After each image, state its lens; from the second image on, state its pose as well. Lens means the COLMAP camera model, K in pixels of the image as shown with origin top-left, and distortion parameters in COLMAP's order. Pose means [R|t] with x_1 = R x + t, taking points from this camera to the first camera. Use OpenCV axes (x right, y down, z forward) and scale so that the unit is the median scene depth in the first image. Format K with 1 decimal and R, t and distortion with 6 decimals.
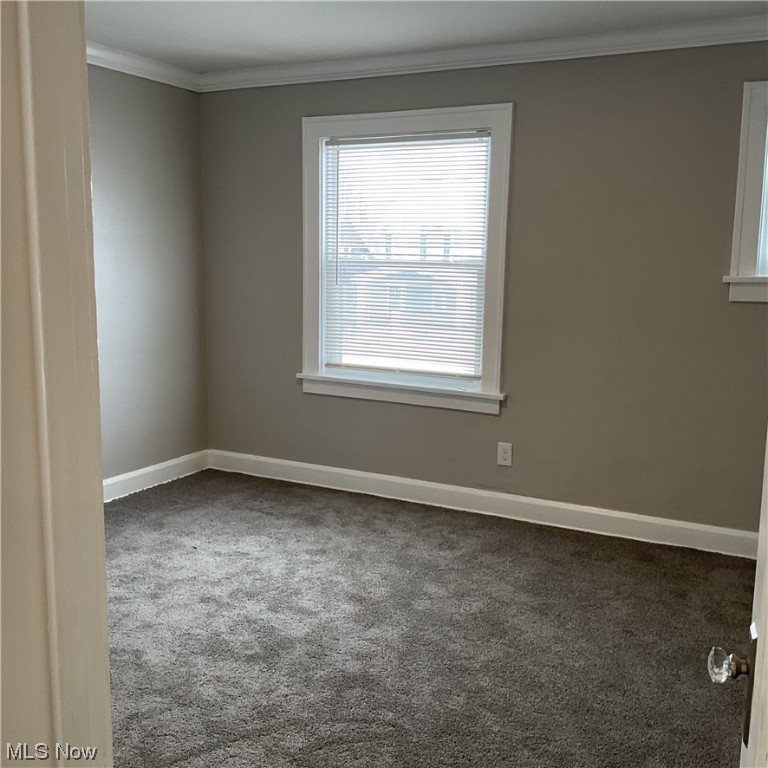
lens RADIAL K [[856.4, 0, 384.0], [0, 856.4, 384.0], [0, 0, 1]] dist [0.137303, -0.283719]
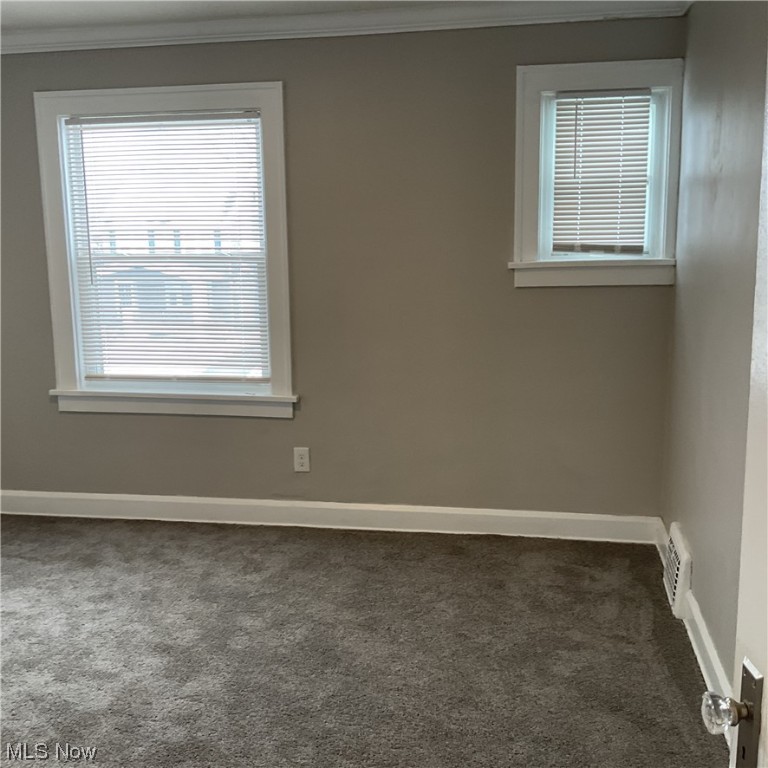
lens RADIAL K [[856.4, 0, 384.0], [0, 856.4, 384.0], [0, 0, 1]] dist [0.137303, -0.283719]
pose [[0.951847, -0.076256, 0.296940, -0.050940], [0.073545, 0.997085, 0.020306, -0.014116], [-0.297623, 0.002510, 0.954680, 0.090528]]
